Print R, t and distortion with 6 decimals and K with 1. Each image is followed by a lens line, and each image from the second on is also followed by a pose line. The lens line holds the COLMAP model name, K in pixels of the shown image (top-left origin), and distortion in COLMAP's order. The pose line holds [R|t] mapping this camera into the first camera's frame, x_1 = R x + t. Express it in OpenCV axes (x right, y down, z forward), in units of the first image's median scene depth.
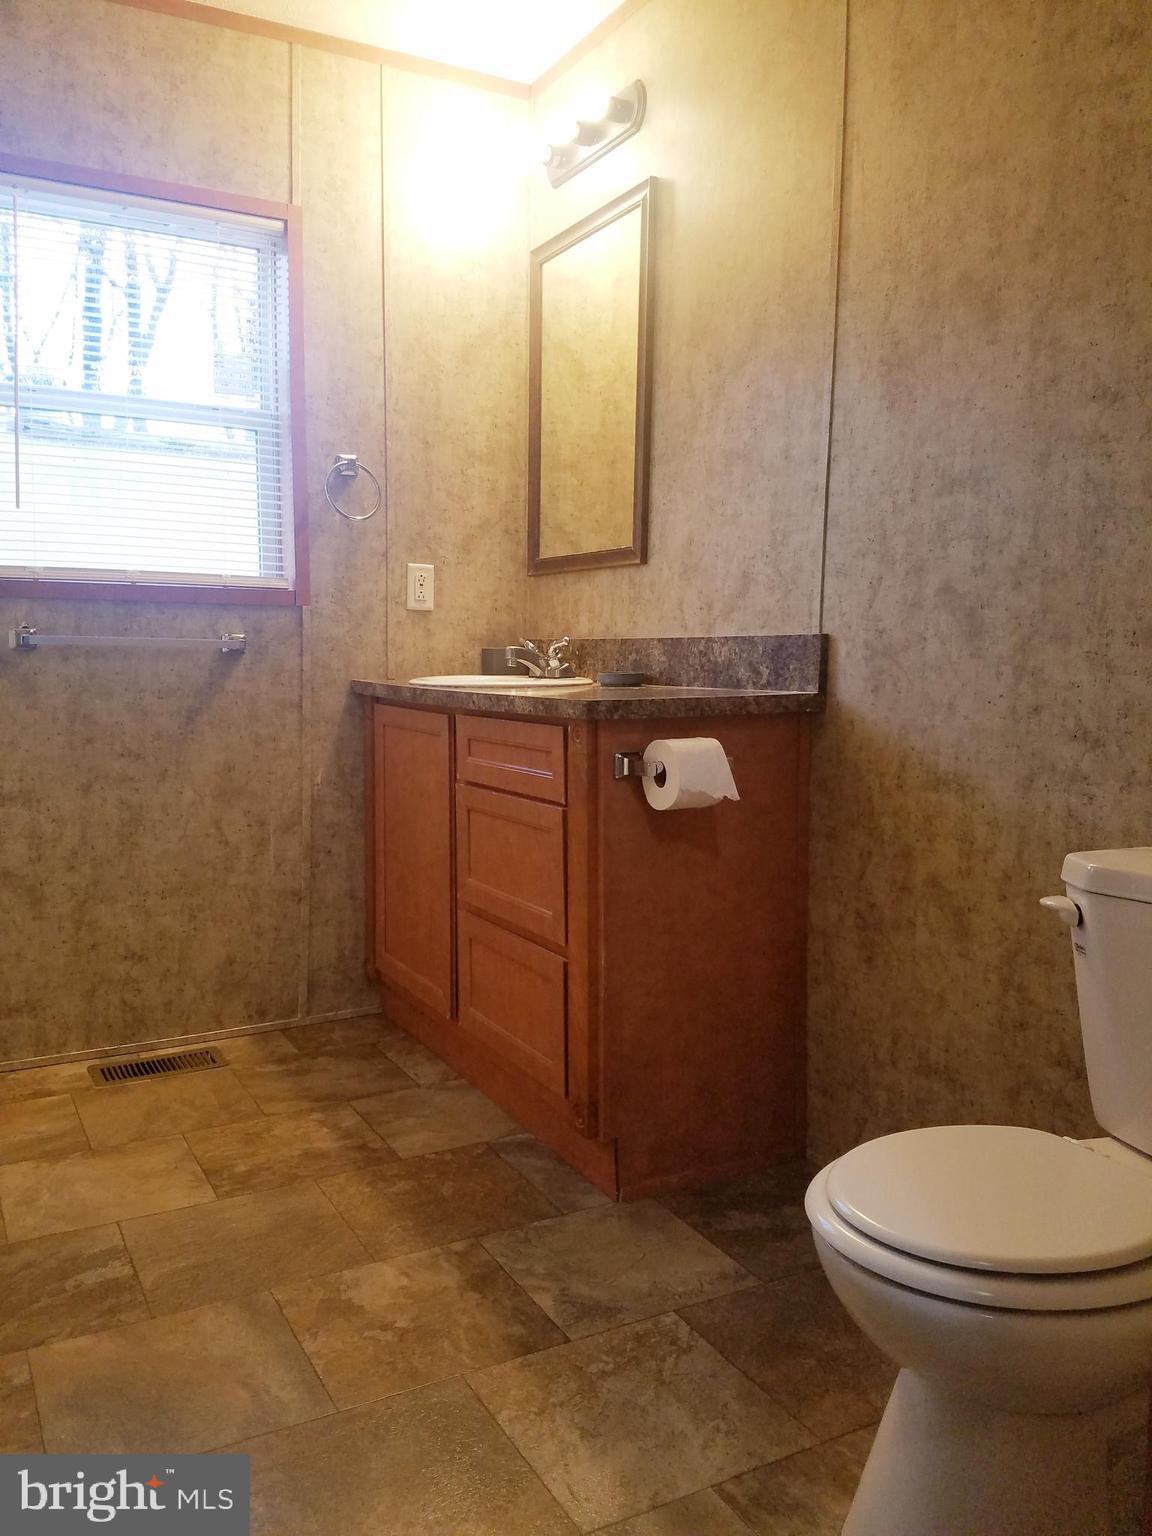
lens RADIAL K [[1182.8, 0, 553.8], [0, 1182.8, 767.1], [0, 0, 1]] dist [0.202351, -0.254107]
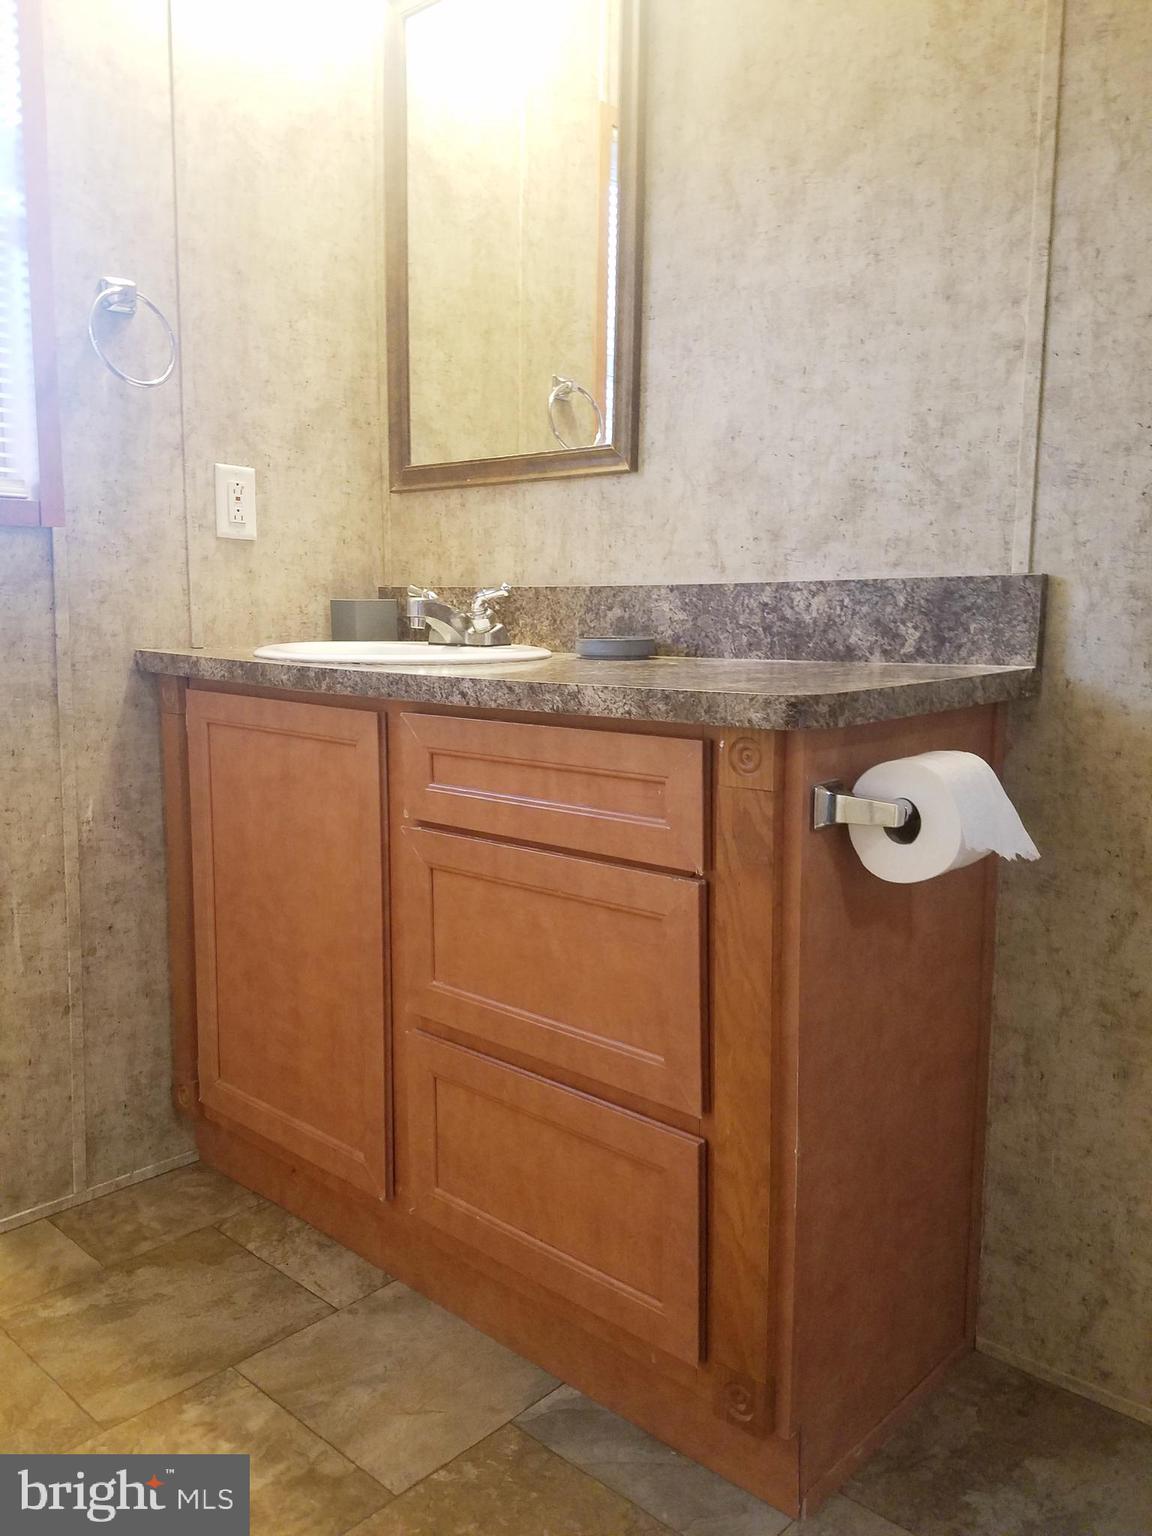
lens RADIAL K [[1198.9, 0, 574.0], [0, 1198.9, 789.2], [0, 0, 1]] dist [0.212386, -0.420352]
pose [[0.948562, -0.050243, 0.312579, -0.174994], [0.033195, 0.997669, 0.059628, -0.035361], [-0.314847, -0.046184, 0.948018, 0.360037]]
